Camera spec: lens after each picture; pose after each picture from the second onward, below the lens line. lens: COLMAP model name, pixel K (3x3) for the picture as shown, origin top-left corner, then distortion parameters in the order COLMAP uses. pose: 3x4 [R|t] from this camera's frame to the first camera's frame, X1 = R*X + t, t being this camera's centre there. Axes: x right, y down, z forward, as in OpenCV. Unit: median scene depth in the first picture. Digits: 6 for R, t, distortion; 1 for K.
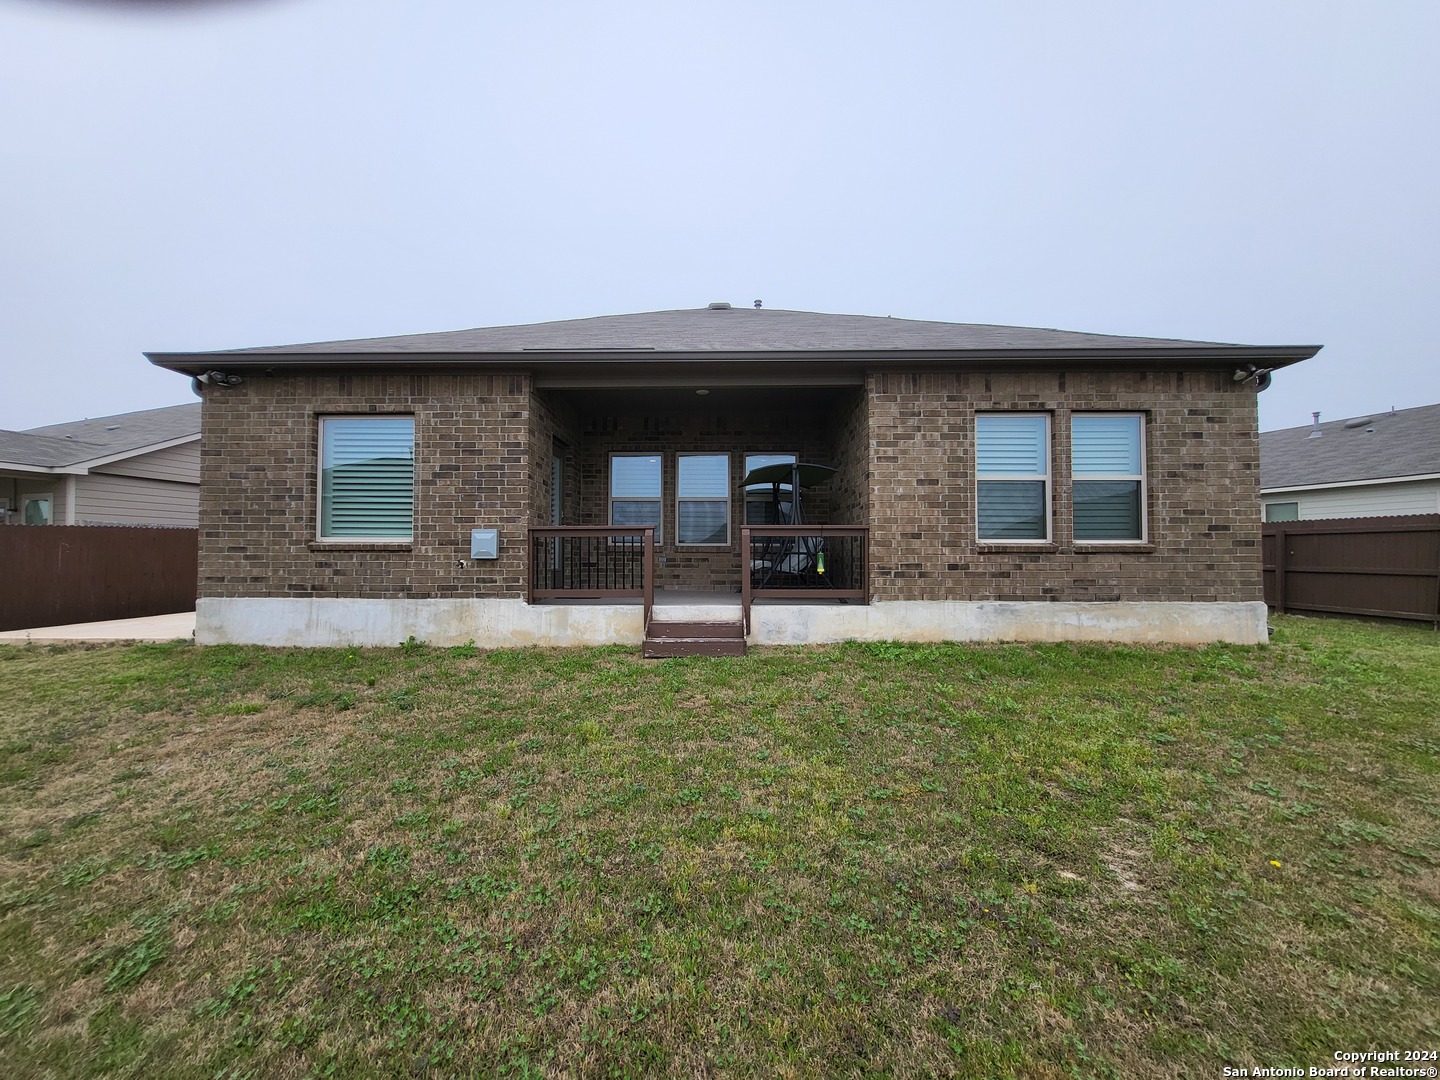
lens RADIAL K [[570.2, 0, 705.7], [0, 570.2, 544.4], [0, 0, 1]] dist [-0.003246, -0.000317]
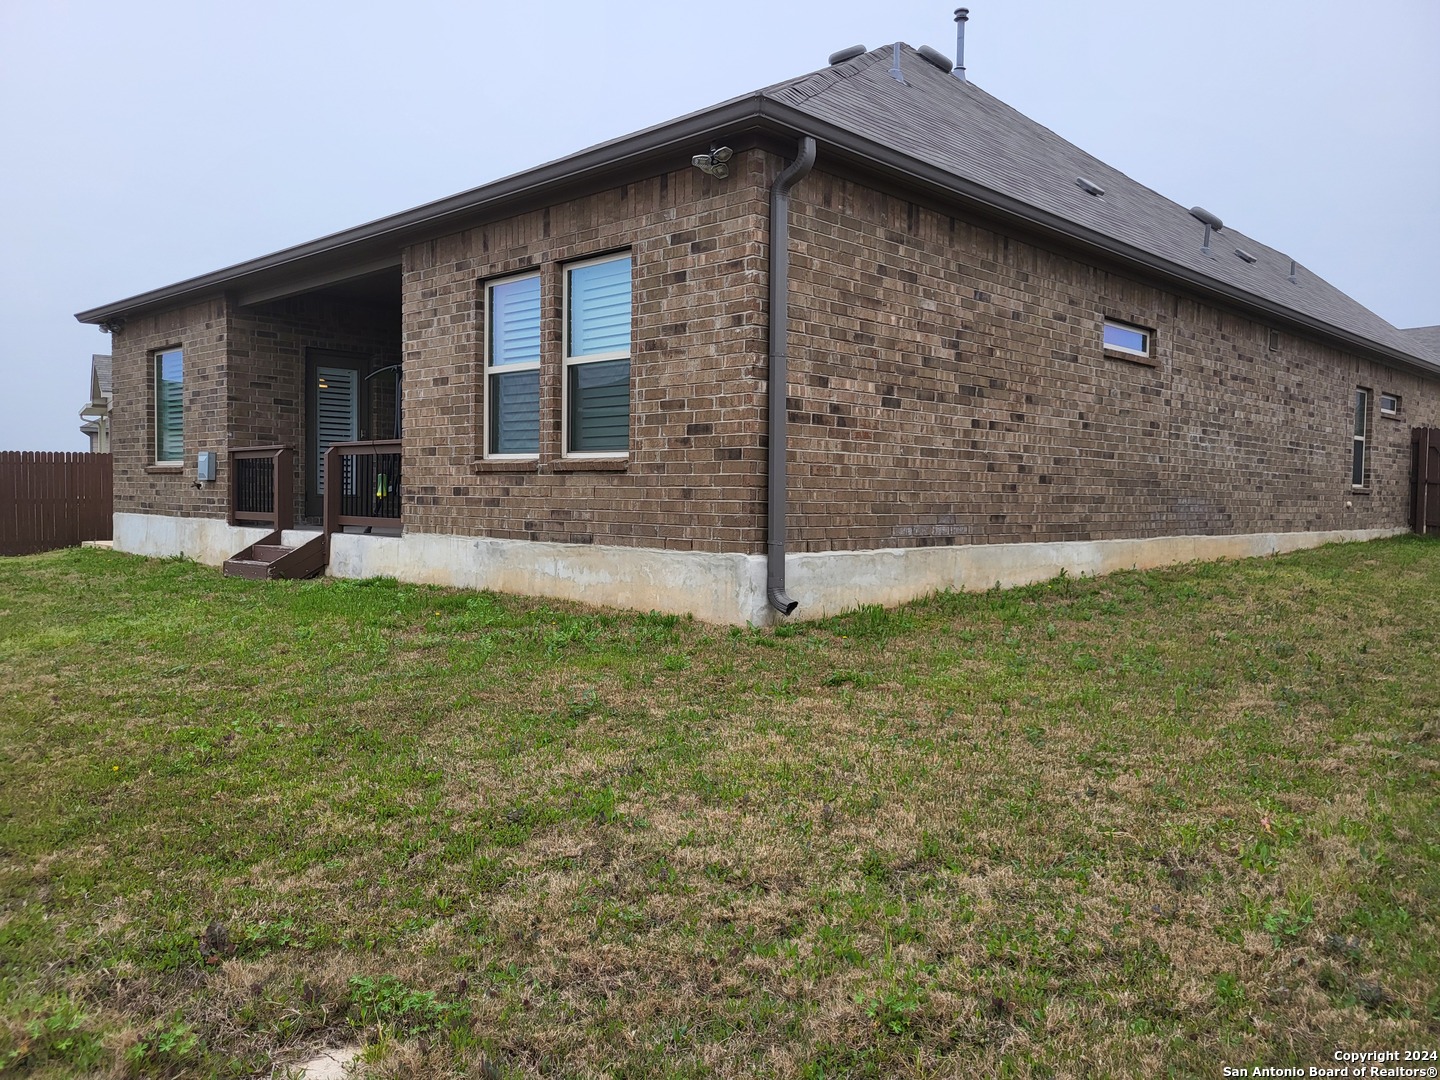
lens RADIAL K [[1091.4, 0, 724.9], [0, 1091.4, 542.3], [0, 0, 1]] dist [0.040949, -0.021910]
pose [[0.734522, 0.038065, -0.677517, 1.680828], [0.001629, 0.998324, 0.057856, 0.023327], [0.678583, -0.043600, 0.733229, 0.160974]]
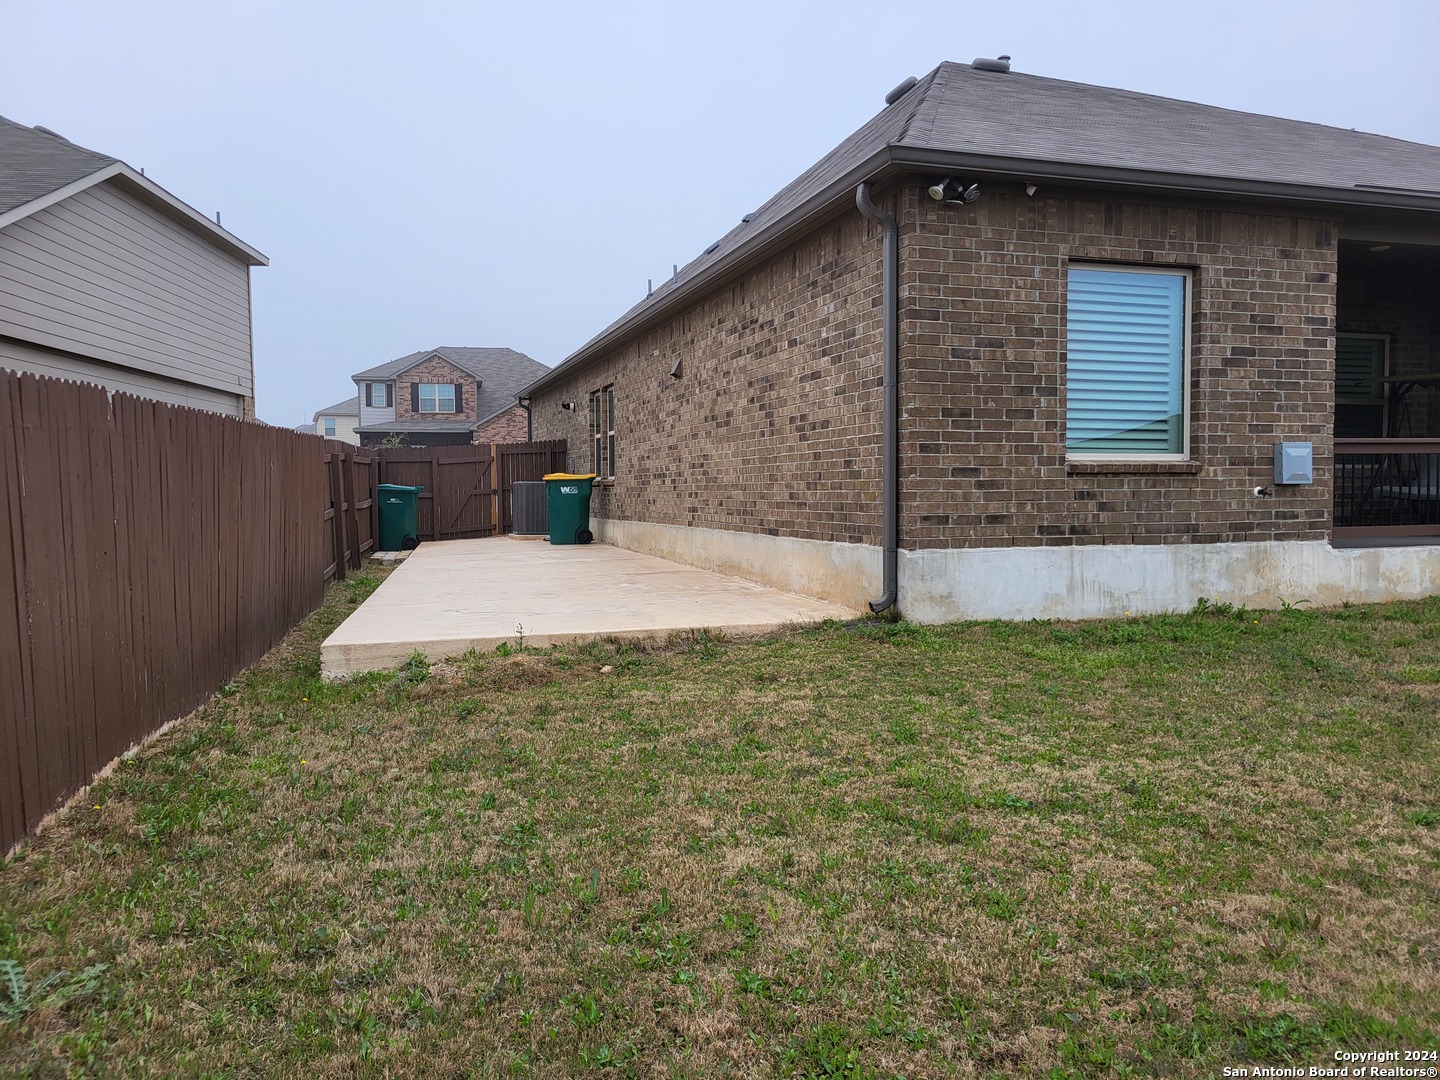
lens RADIAL K [[1091.4, 0, 719.6], [0, 1091.4, 548.7], [0, 0, 1]] dist [0.040949, -0.021910]
pose [[0.946060, -0.023846, 0.323112, -1.499837], [0.002265, 0.997750, 0.067004, 0.011796], [-0.323983, -0.062658, 0.943986, -0.061974]]
